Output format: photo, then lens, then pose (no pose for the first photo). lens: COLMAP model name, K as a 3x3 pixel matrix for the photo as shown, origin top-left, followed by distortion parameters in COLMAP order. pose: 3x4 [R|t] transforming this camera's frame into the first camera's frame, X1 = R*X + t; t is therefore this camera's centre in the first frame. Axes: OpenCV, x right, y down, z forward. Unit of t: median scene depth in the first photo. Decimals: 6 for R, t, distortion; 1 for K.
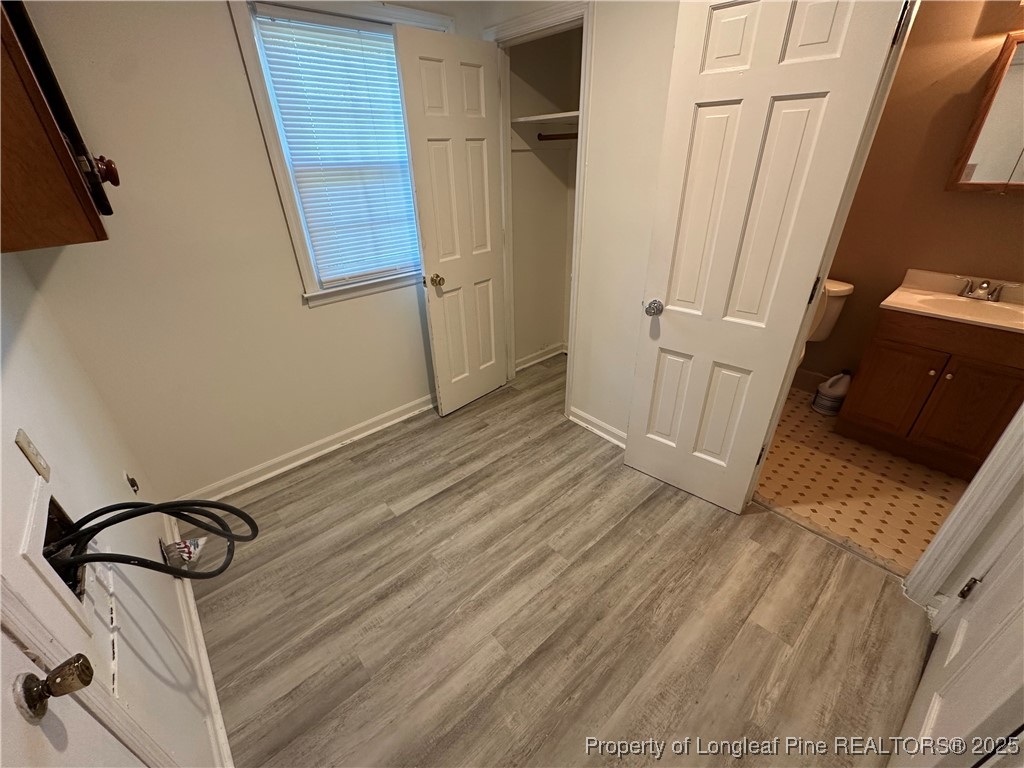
lens RADIAL K [[421.7, 0, 513.0], [0, 421.7, 384.7], [0, 0, 1]] dist [-0.004011, 0.000329]
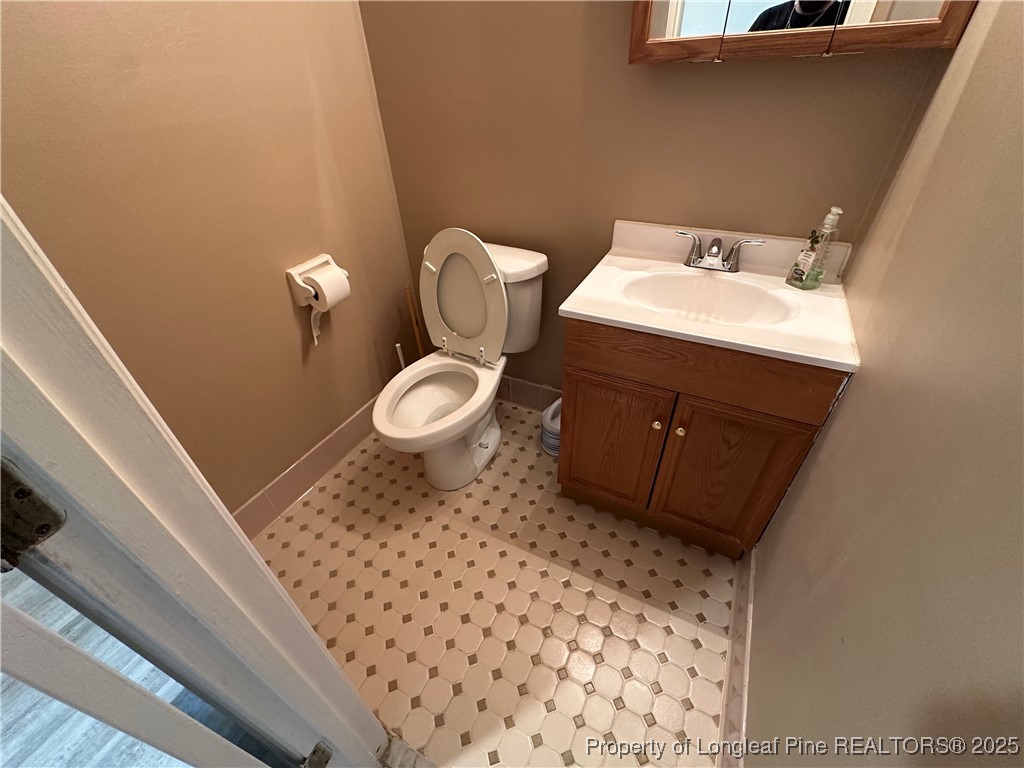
lens RADIAL K [[421.7, 0, 513.0], [0, 421.7, 384.7], [0, 0, 1]] dist [-0.004011, 0.000329]
pose [[0.928743, -0.229529, 0.291125, 0.645081], [0.190018, 0.969016, 0.157800, -0.191969], [-0.318324, -0.091236, 0.943581, 0.521939]]
